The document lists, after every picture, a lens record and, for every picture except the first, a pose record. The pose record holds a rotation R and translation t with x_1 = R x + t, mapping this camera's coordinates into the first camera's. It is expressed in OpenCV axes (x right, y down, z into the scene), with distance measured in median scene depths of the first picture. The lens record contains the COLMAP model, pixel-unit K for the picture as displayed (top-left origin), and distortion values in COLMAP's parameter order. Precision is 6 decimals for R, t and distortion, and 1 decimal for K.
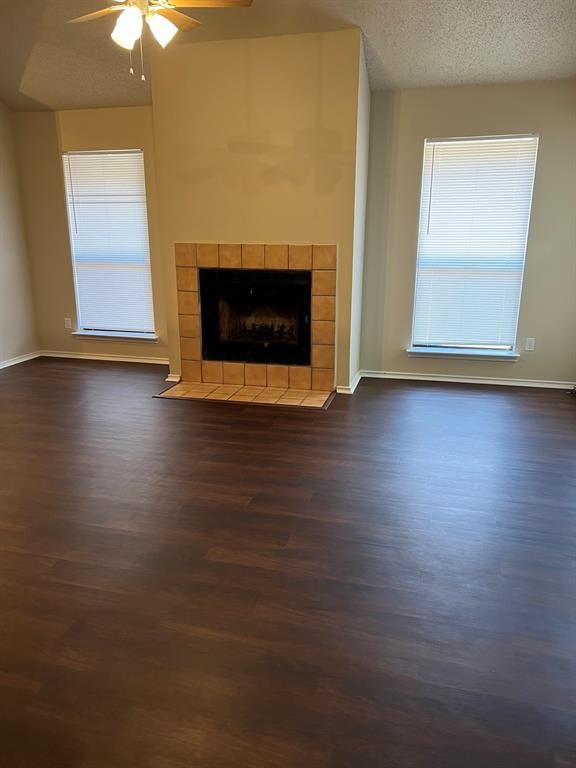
lens RADIAL K [[588.5, 0, 286.5], [0, 588.5, 393.7], [0, 0, 1]] dist [0.072458, -0.077255]
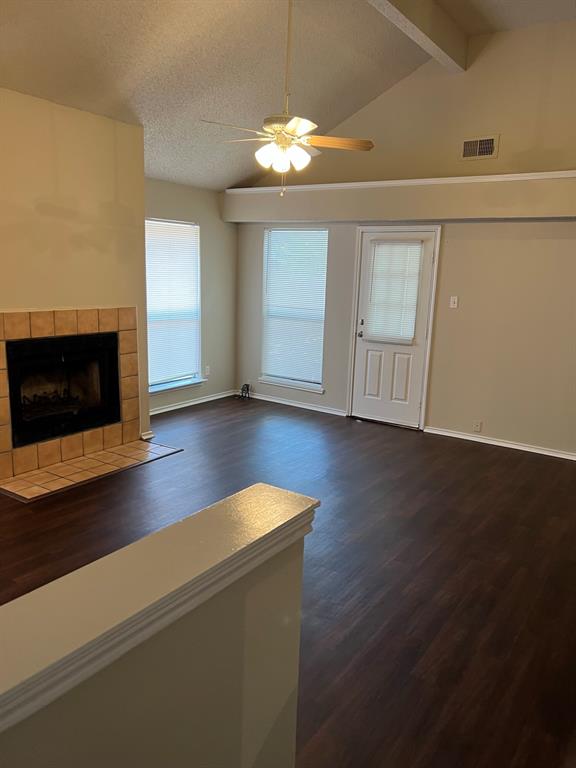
lens RADIAL K [[588.5, 0, 305.5], [0, 588.5, 390.3], [0, 0, 1]] dist [0.072458, -0.077255]
pose [[0.307725, -0.182668, 0.933776, -0.823036], [0.228878, 0.966792, 0.113700, -0.145005], [-0.923537, 0.178732, 0.339315, 0.337572]]
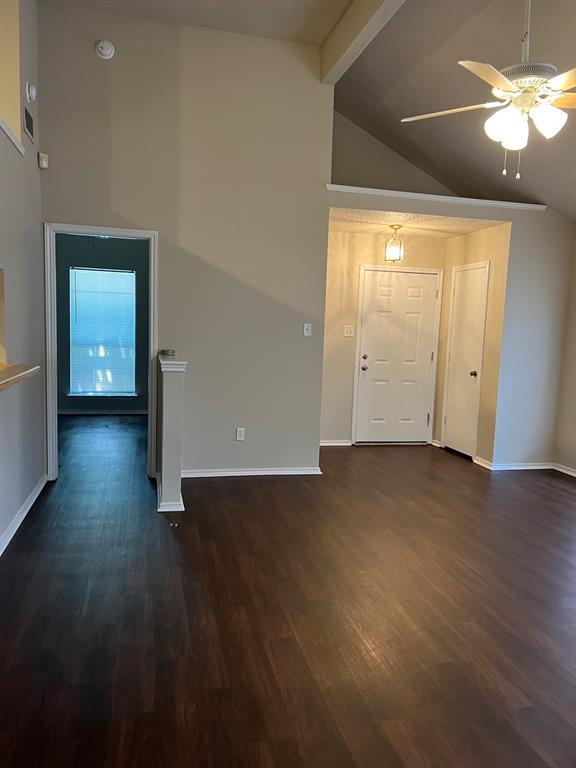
lens RADIAL K [[588.5, 0, 282.0], [0, 588.5, 392.9], [0, 0, 1]] dist [0.072458, -0.077255]
pose [[0.489264, 0.117138, -0.864233, 0.231008], [-0.274533, 0.961249, -0.025132, -0.049780], [0.827800, 0.249557, 0.502463, 0.183633]]
